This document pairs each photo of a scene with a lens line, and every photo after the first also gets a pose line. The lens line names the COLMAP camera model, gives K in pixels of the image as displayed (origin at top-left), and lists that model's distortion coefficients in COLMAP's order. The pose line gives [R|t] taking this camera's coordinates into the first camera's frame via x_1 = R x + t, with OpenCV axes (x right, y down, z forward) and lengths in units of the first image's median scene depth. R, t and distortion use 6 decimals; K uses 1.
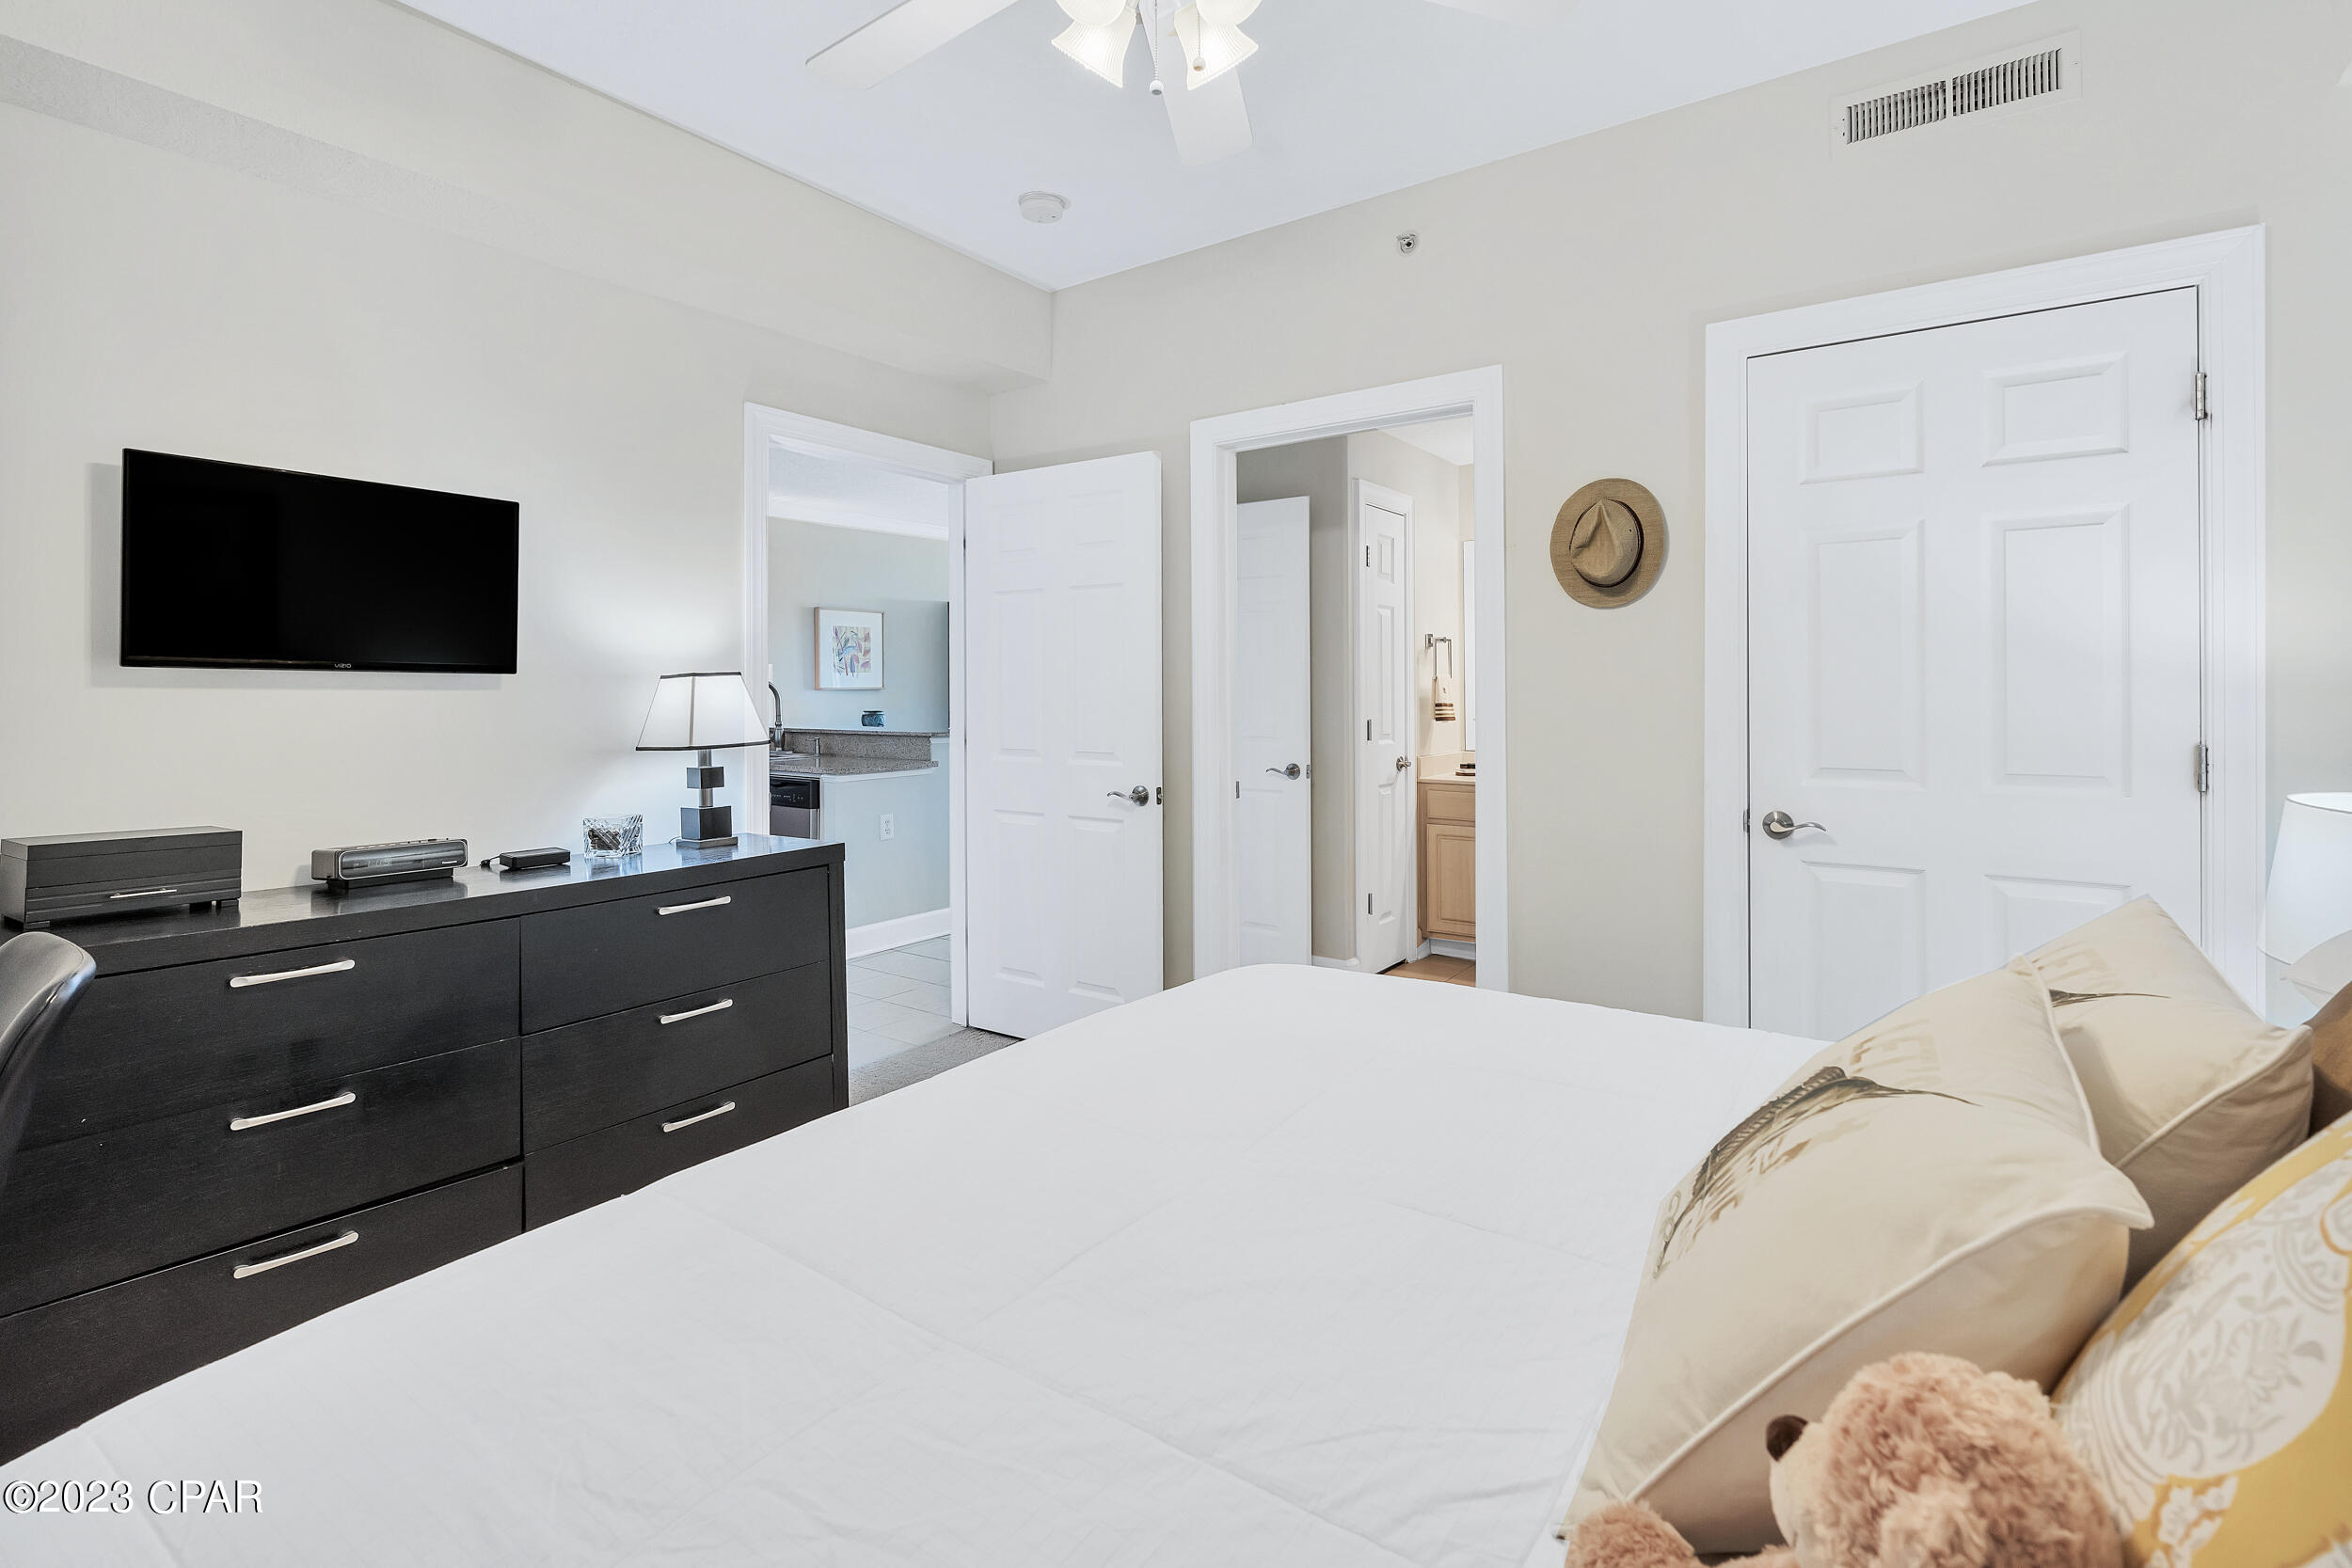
lens RADIAL K [[1063.8, 0, 1173.0], [0, 1063.8, 690.8], [0, 0, 1]] dist [-0.011067, 0.003204]
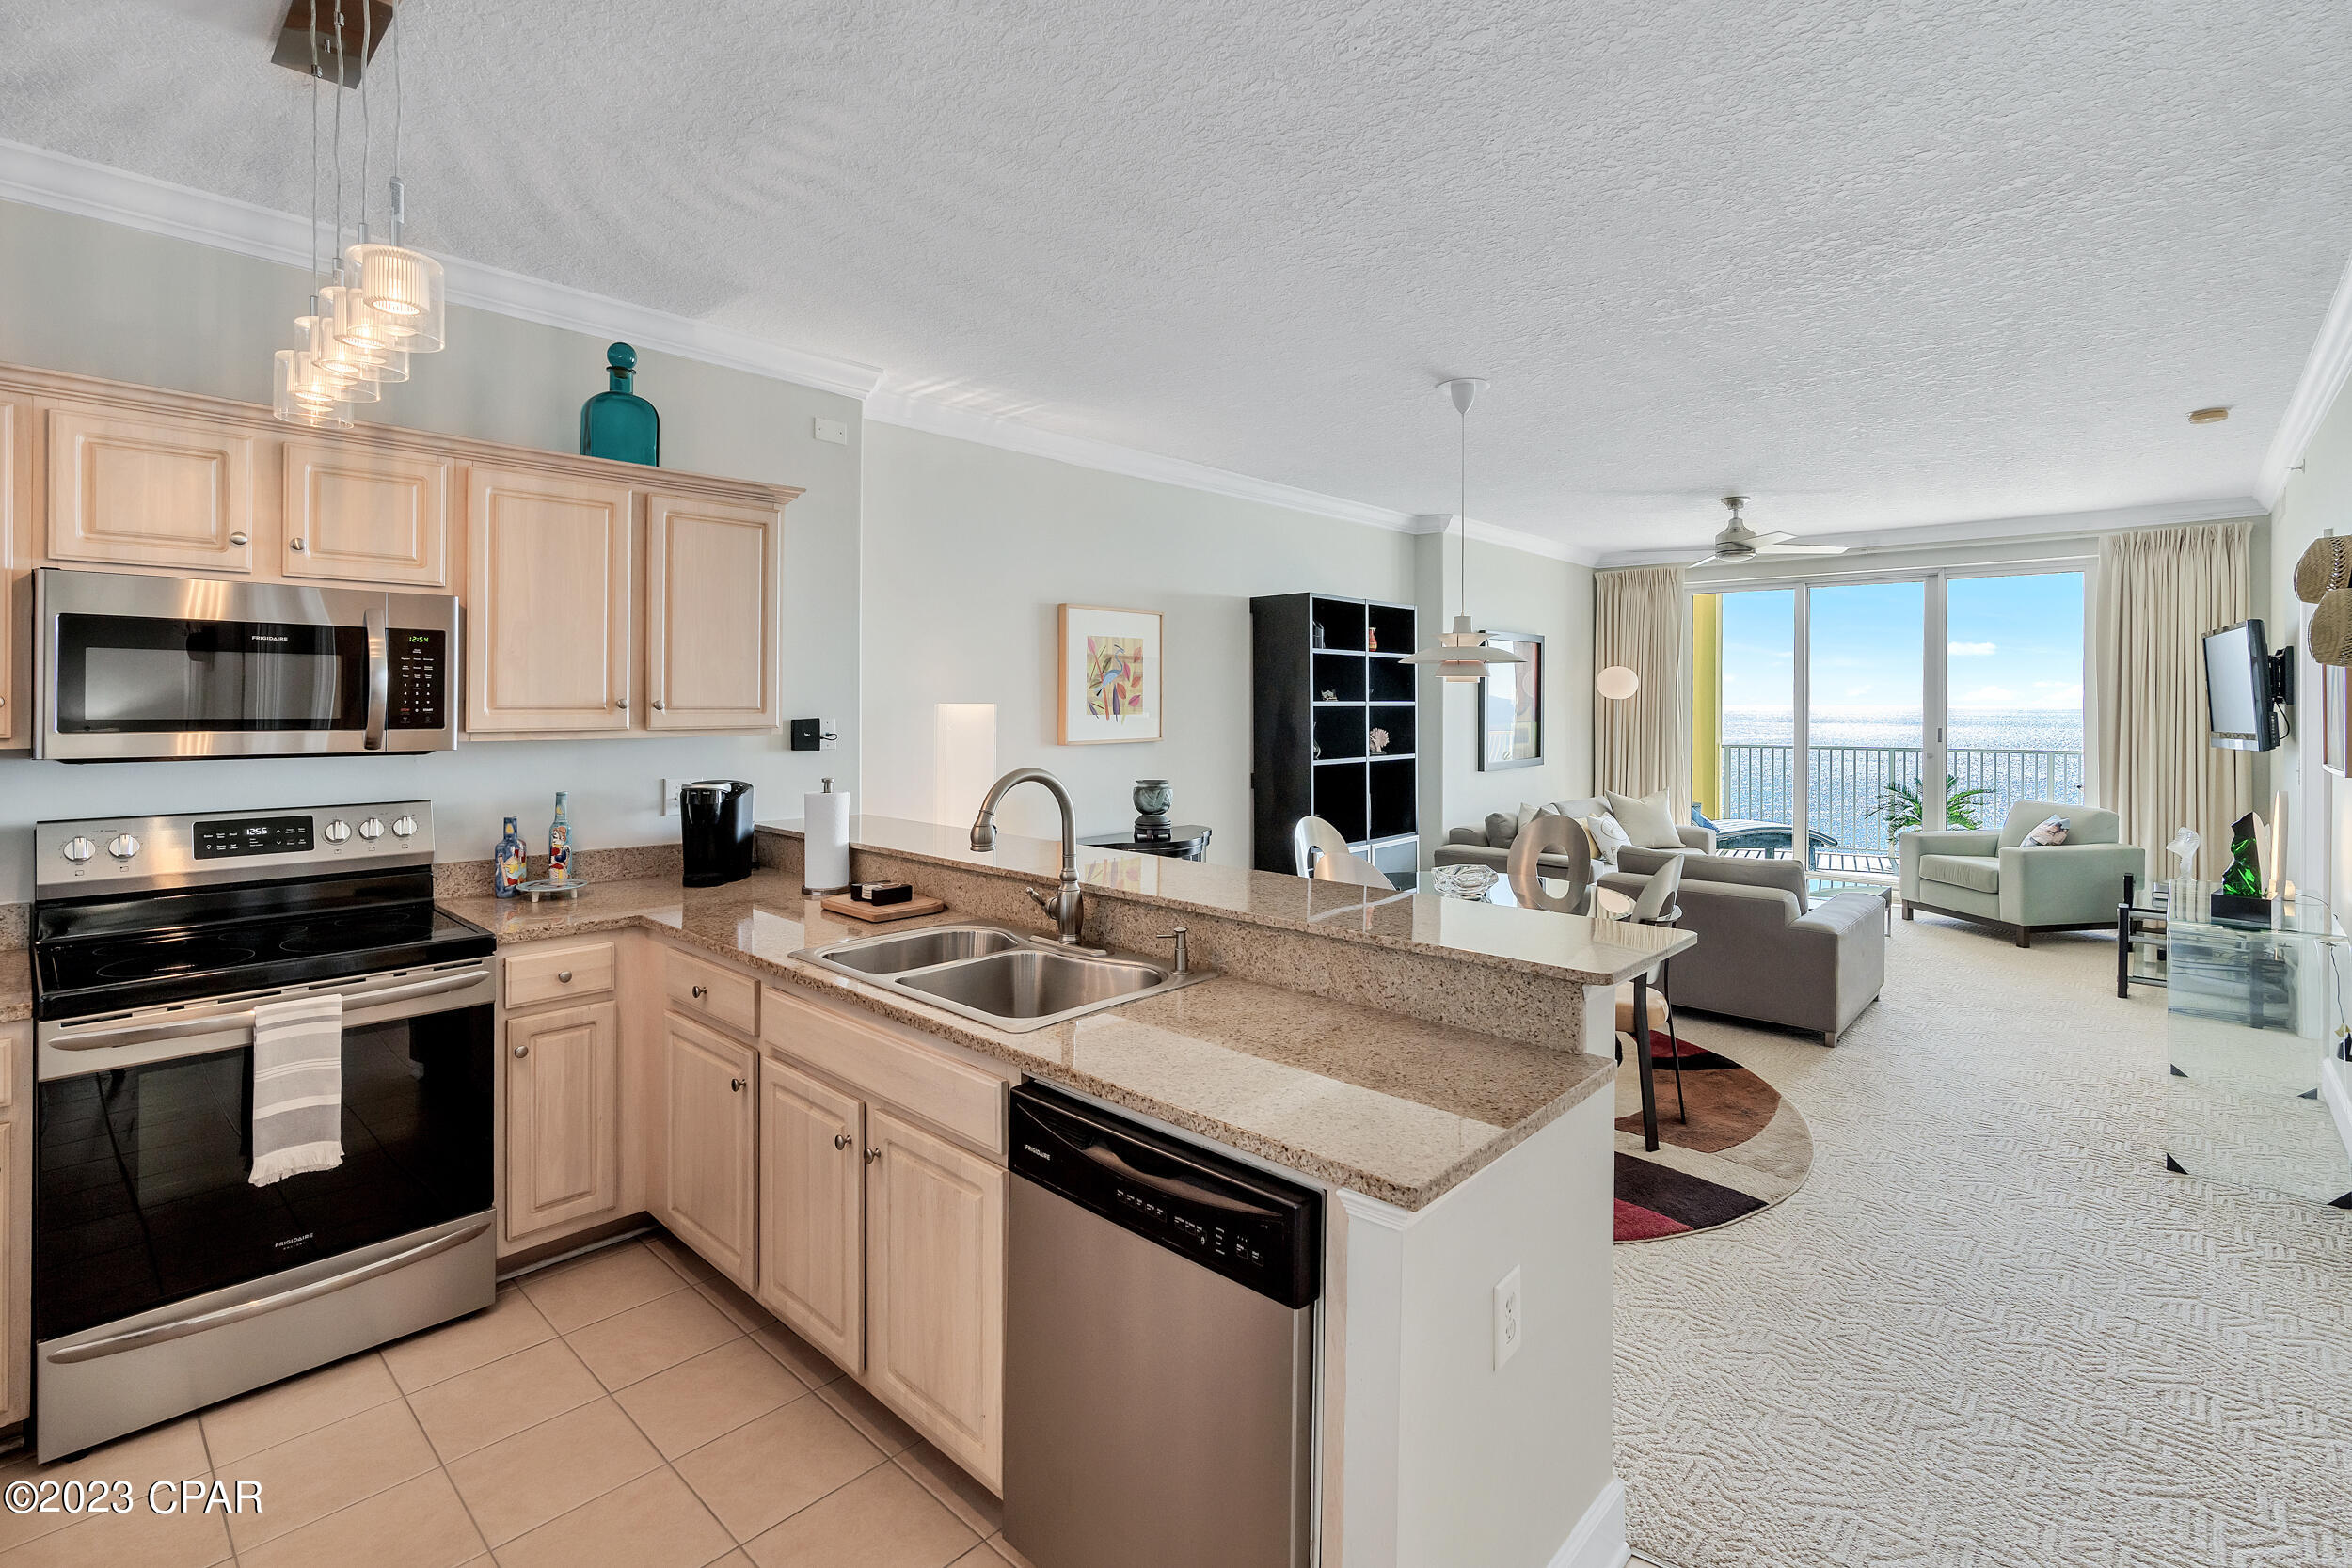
lens RADIAL K [[1085.4, 0, 1179.4], [0, 1085.4, 713.2], [0, 0, 1]] dist [-0.016131, 0.006268]
pose [[0.991660, 0.009472, -0.128531, -0.190975], [-0.008183, 0.999911, 0.010553, -0.024958], [0.128620, -0.009414, 0.991649, 0.409963]]
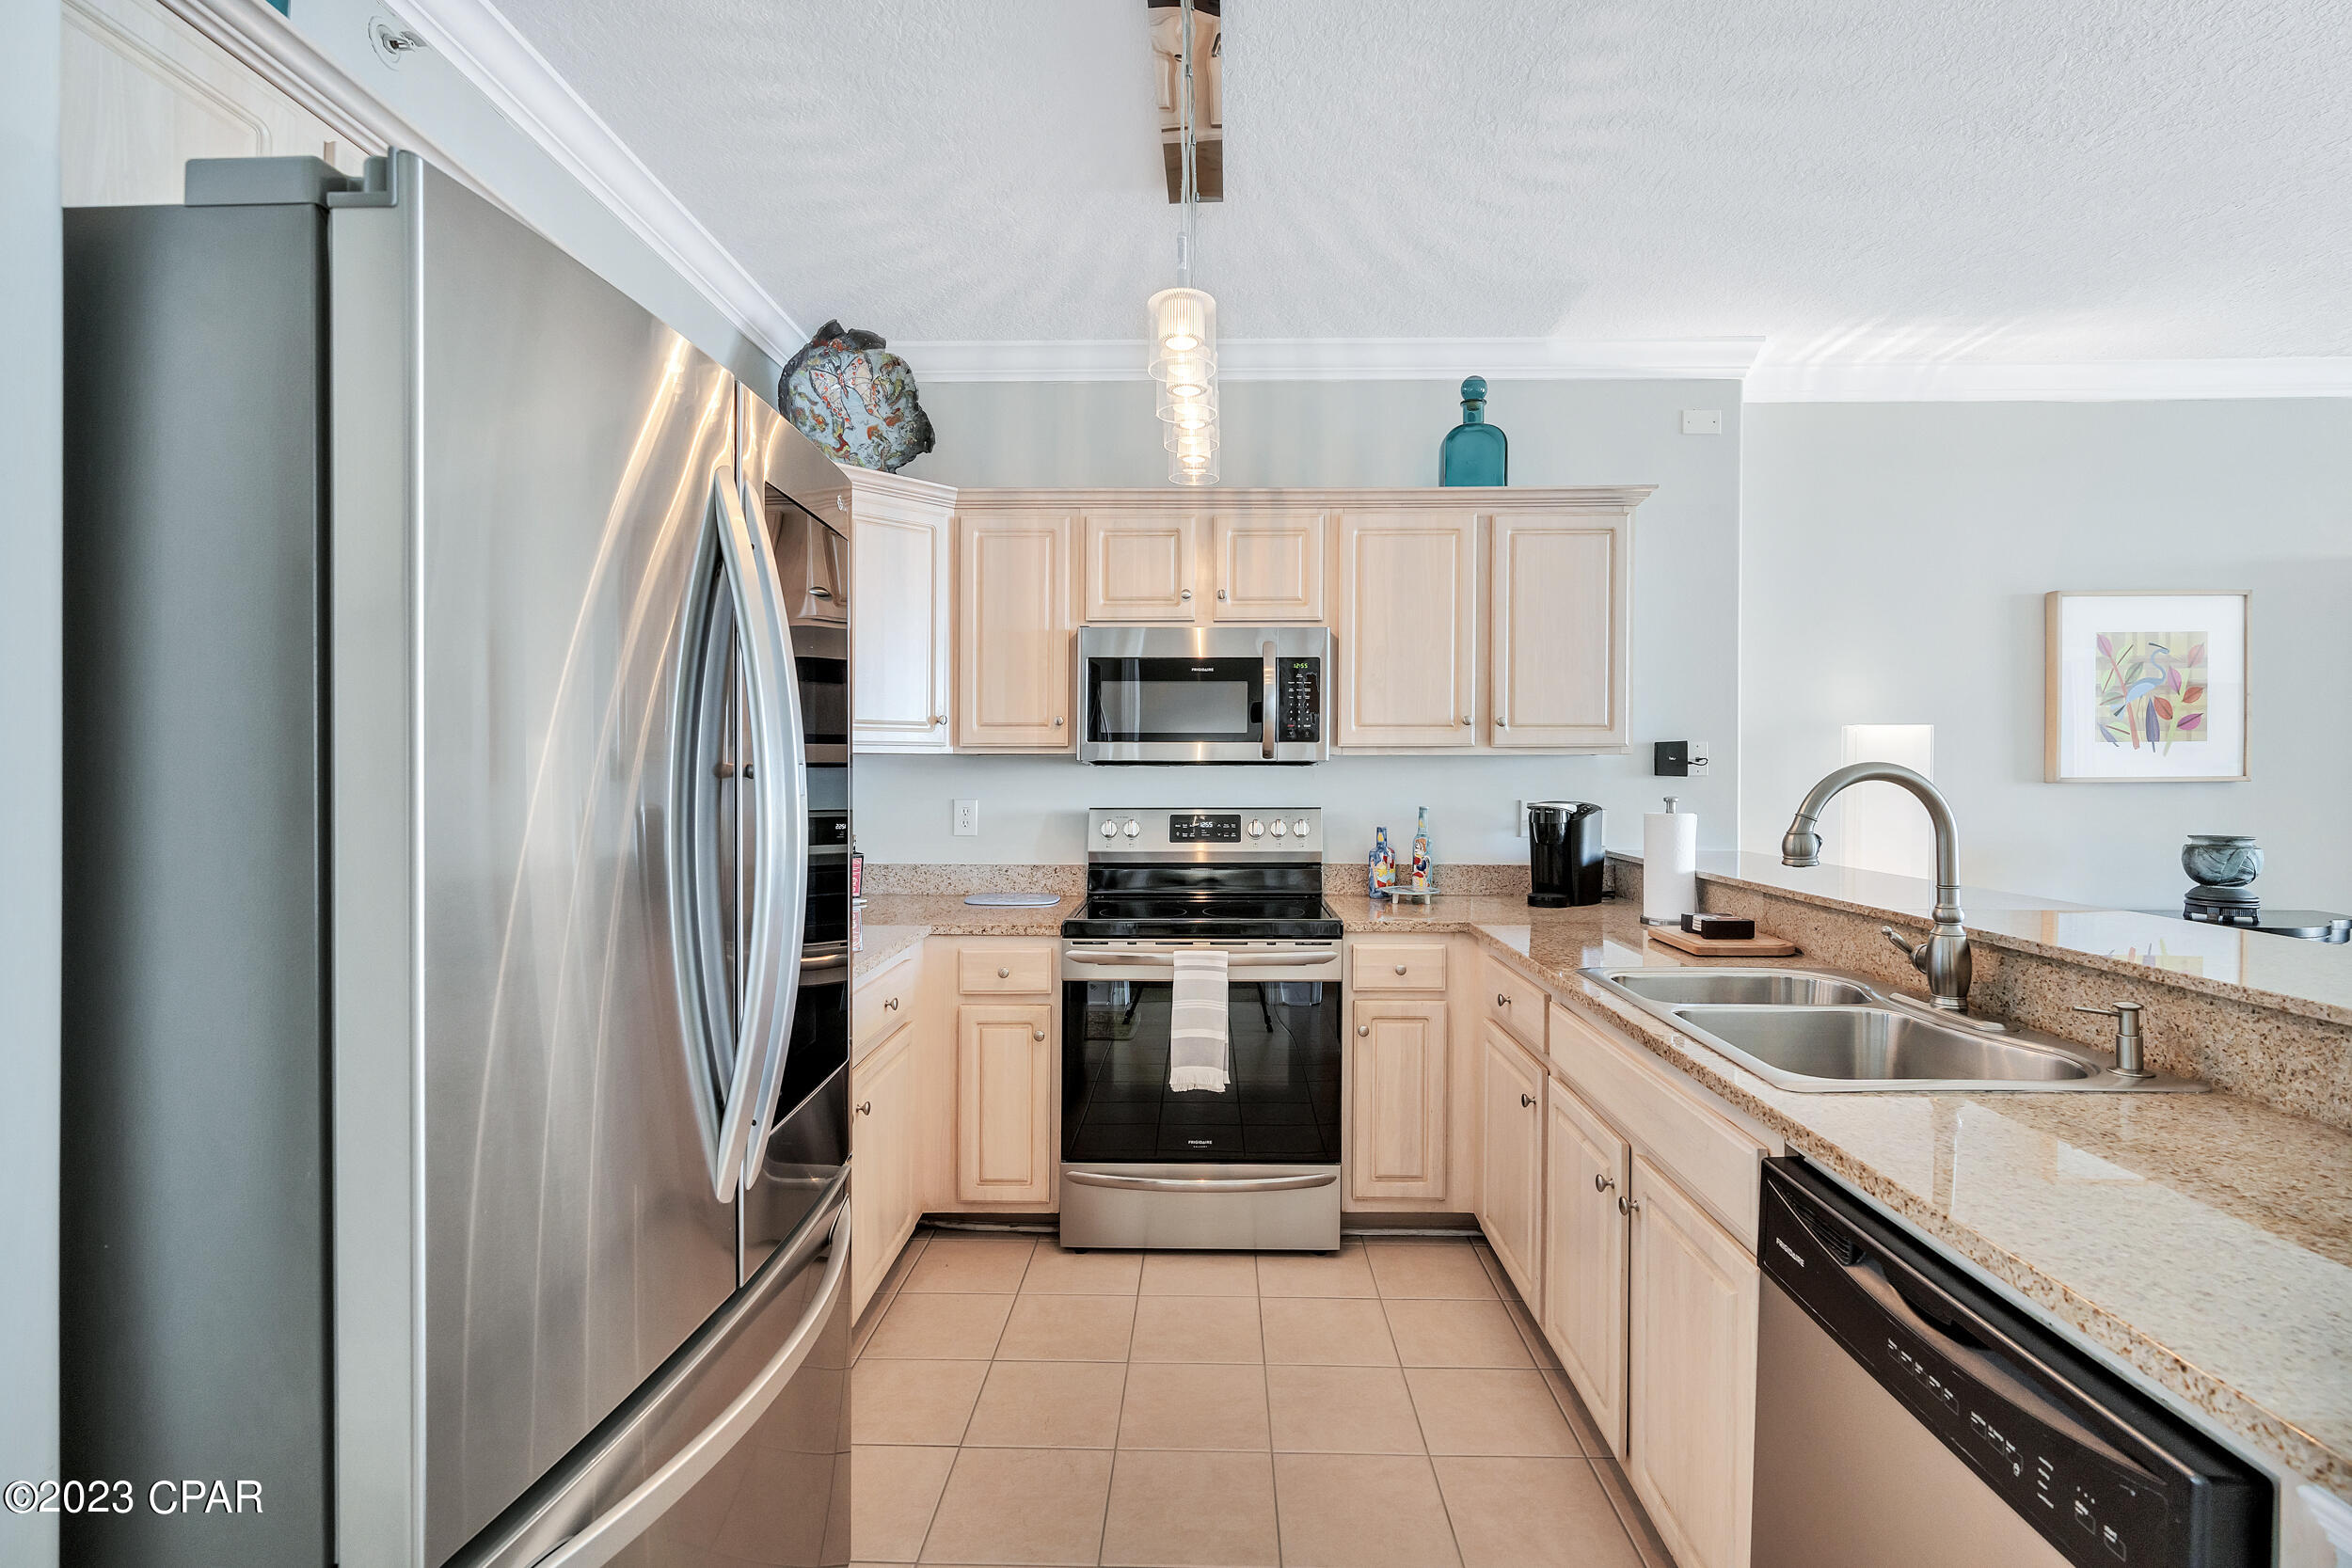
lens RADIAL K [[1063.8, 0, 1188.3], [0, 1063.8, 780.4], [0, 0, 1]] dist [-0.011067, 0.003204]
pose [[0.557954, 0.011687, -0.829790, -0.169832], [-0.002579, 0.999920, 0.012348, -0.006287], [0.829868, -0.004749, 0.557940, 0.458357]]
